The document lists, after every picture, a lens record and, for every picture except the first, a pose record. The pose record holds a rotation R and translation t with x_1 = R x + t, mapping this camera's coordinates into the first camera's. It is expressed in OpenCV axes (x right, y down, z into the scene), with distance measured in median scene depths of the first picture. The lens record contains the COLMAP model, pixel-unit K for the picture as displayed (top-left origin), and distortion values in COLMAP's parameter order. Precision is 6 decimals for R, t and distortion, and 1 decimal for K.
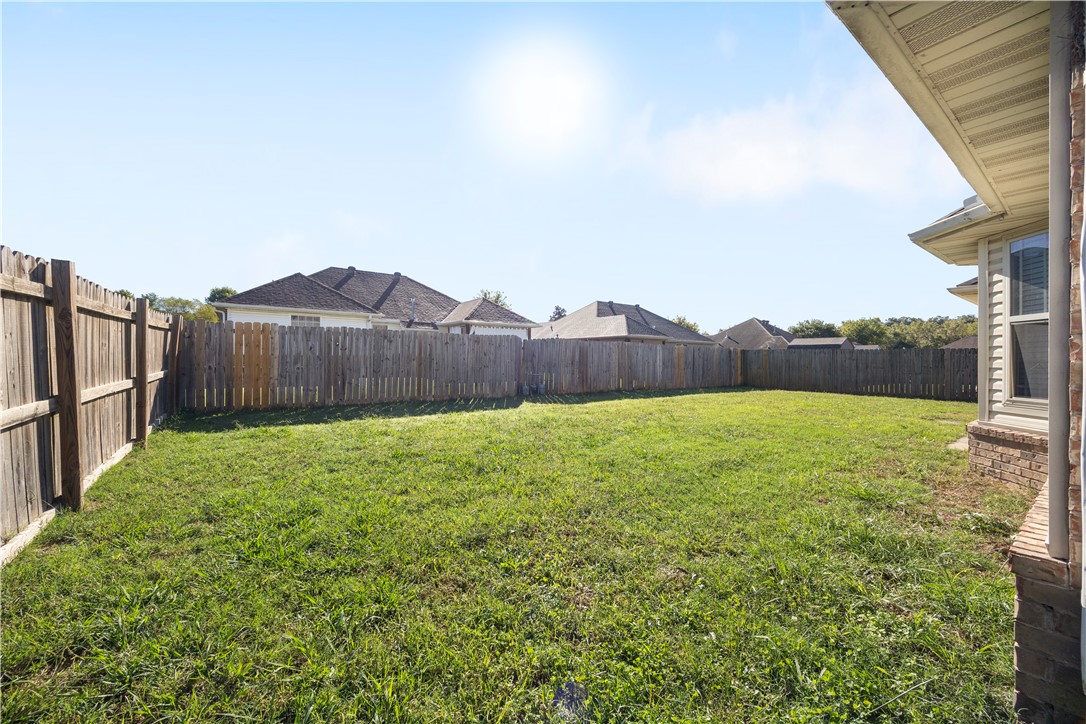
lens RADIAL K [[408.1, 0, 540.9], [0, 408.1, 361.5], [0, 0, 1]] dist [-0.003422, -0.000611]
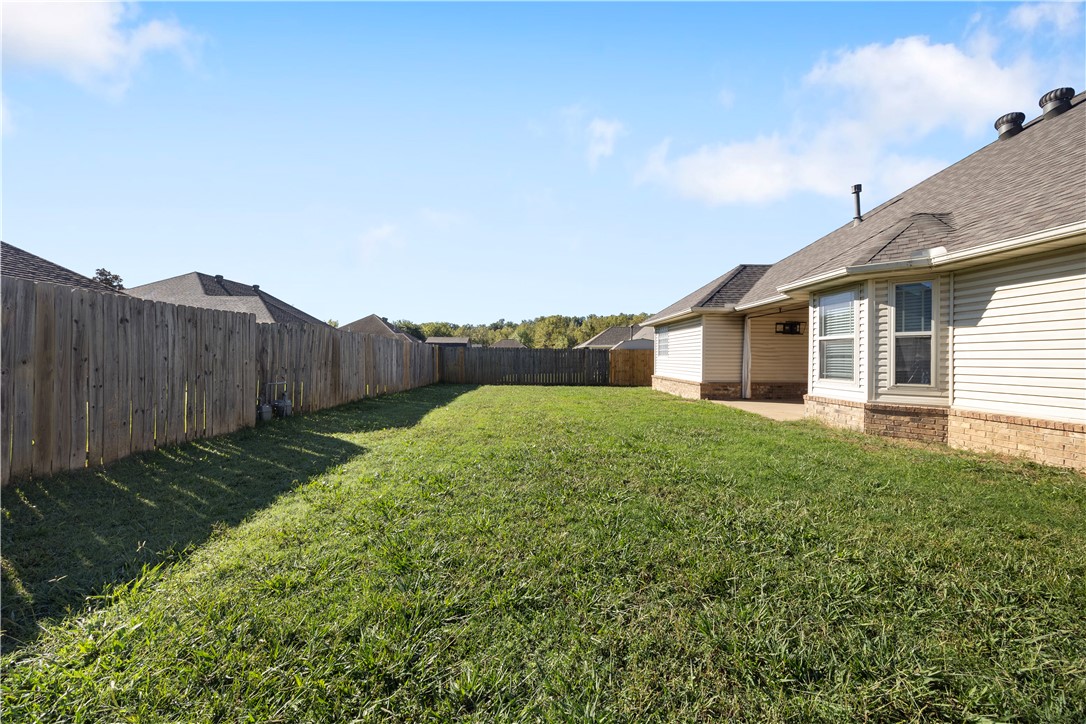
lens RADIAL K [[408.1, 0, 535.6], [0, 408.1, 359.5], [0, 0, 1]] dist [-0.003422, -0.000611]
pose [[0.582065, -0.007016, 0.813112, -0.326200], [0.002413, 0.999973, 0.006901, -0.006920], [-0.813139, -0.002055, 0.582066, 0.427156]]
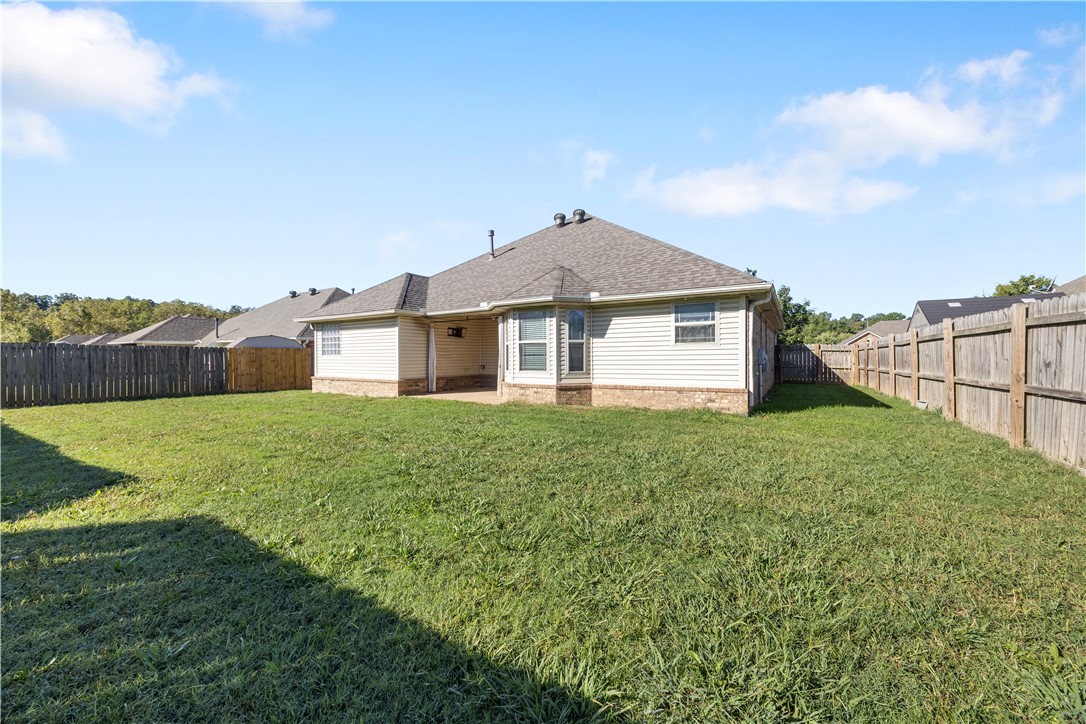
lens RADIAL K [[408.1, 0, 540.4], [0, 408.1, 362.3], [0, 0, 1]] dist [-0.003422, -0.000611]
pose [[-0.376597, -0.016666, 0.926227, -0.398347], [0.007037, 0.999758, 0.020850, -0.008748], [-0.926350, 0.014370, -0.376389, 0.746467]]
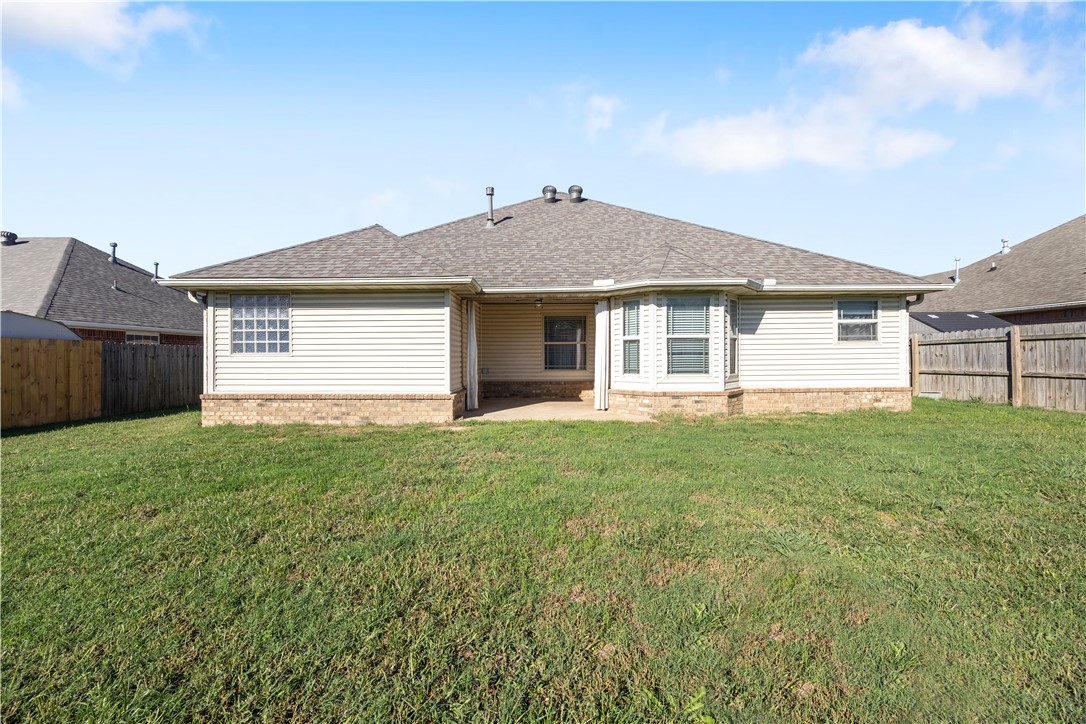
lens RADIAL K [[408.1, 0, 539.4], [0, 408.1, 355.9], [0, 0, 1]] dist [-0.003422, -0.000611]
pose [[-0.801406, 0.000496, 0.598120, 0.244401], [0.003437, 0.999987, 0.003777, -0.005411], [-0.598111, 0.005083, -0.801397, 1.138195]]
